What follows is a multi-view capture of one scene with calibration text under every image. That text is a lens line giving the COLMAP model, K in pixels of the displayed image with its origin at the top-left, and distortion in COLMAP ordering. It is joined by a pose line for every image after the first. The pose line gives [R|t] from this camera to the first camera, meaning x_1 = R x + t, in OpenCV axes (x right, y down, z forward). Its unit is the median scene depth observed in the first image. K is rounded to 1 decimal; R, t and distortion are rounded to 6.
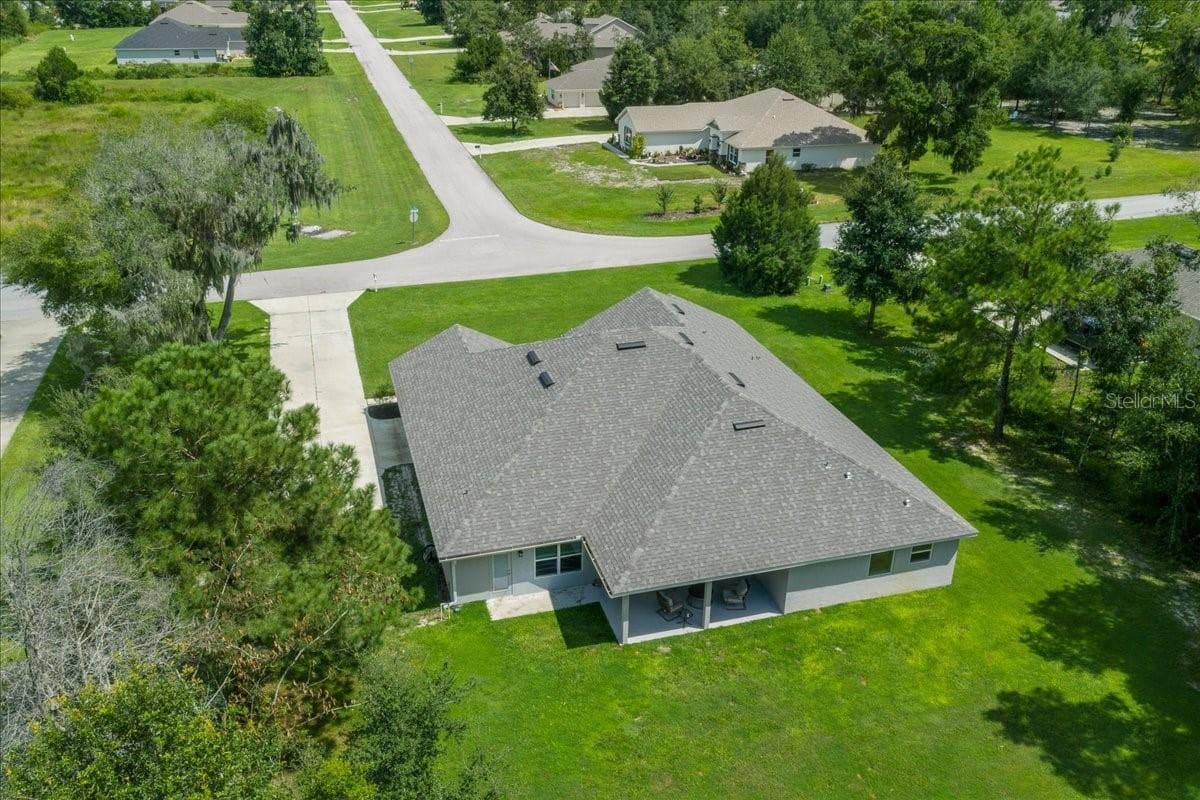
lens RADIAL K [[982.8, 0, 580.4], [0, 982.8, 399.9], [0, 0, 1]] dist [0.023032, -0.022248]
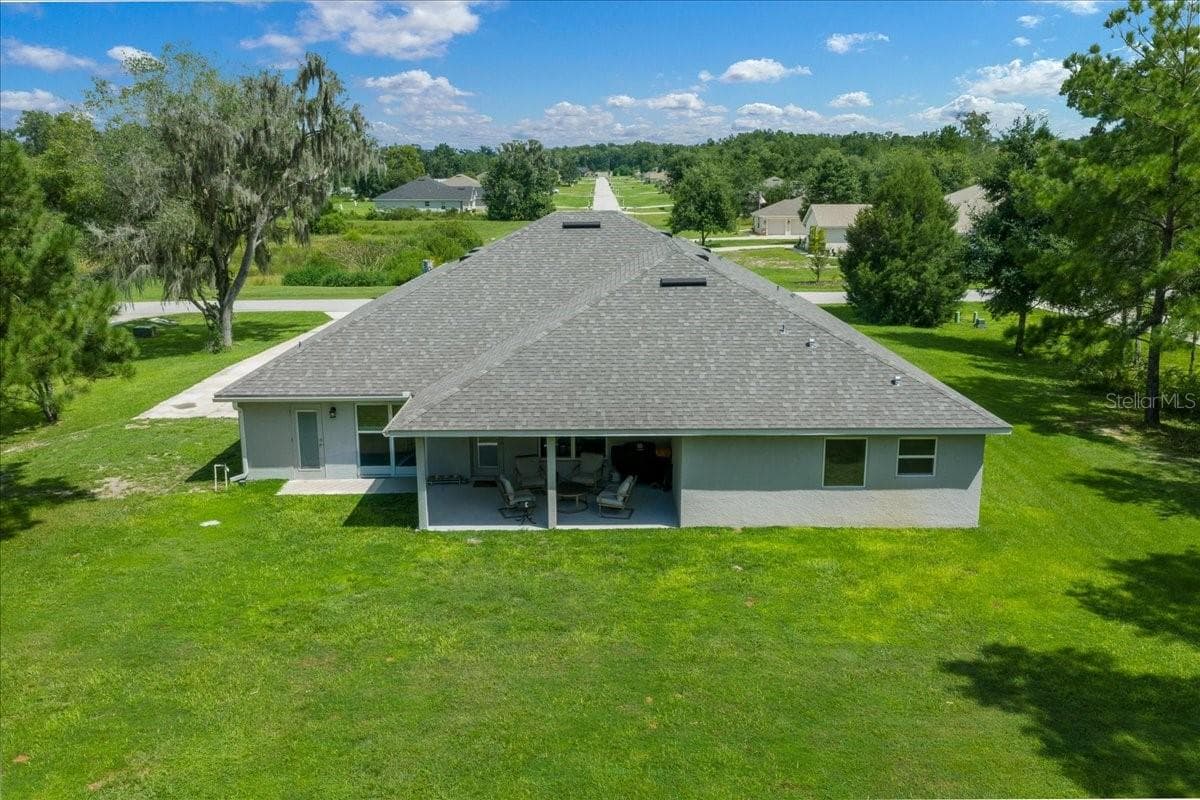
lens RADIAL K [[982.8, 0, 580.4], [0, 982.8, 399.9], [0, 0, 1]] dist [0.023032, -0.022248]
pose [[0.961636, 0.052462, -0.269265, 0.164757], [-0.106723, 0.975765, -0.191031, 0.140106], [0.252718, 0.212439, 0.943930, 0.185559]]
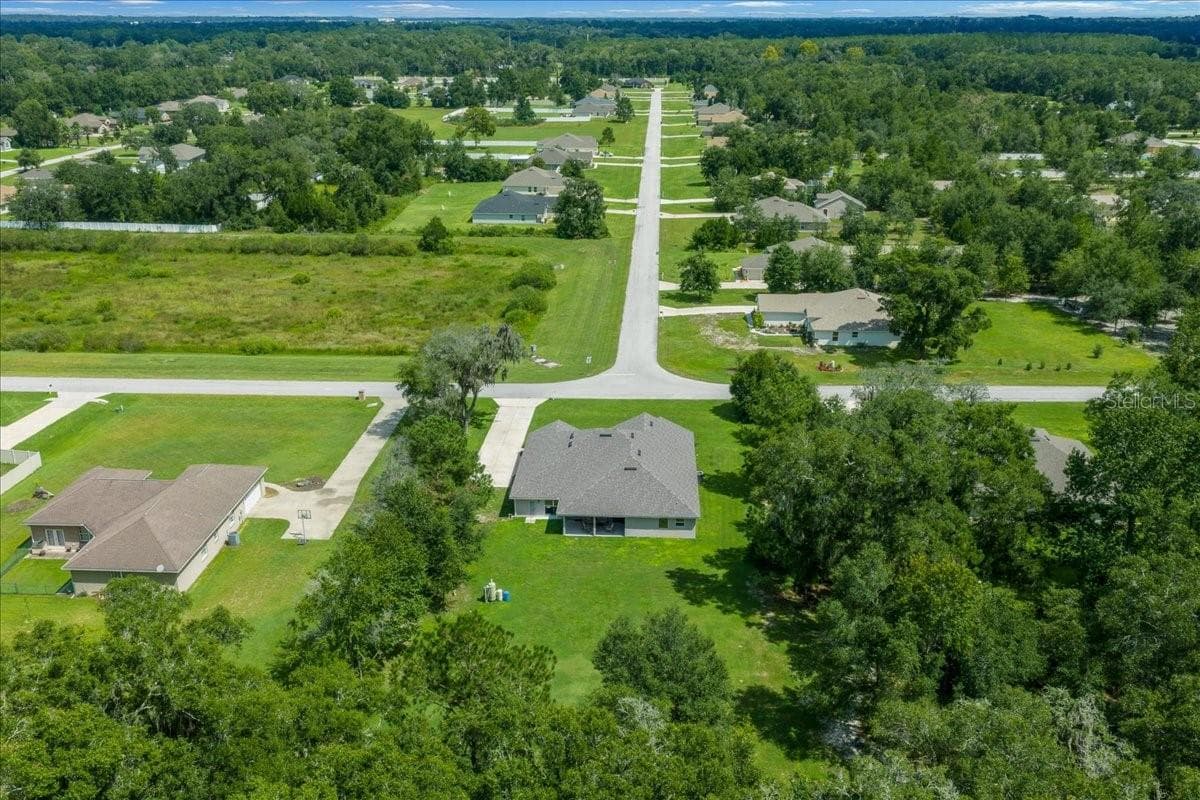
lens RADIAL K [[982.8, 0, 580.4], [0, 982.8, 399.9], [0, 0, 1]] dist [0.023032, -0.022248]
pose [[0.944687, 0.102918, -0.311406, 0.476275], [-0.132899, 0.988167, -0.076580, 0.034795], [0.299839, 0.113730, 0.947186, -0.885526]]
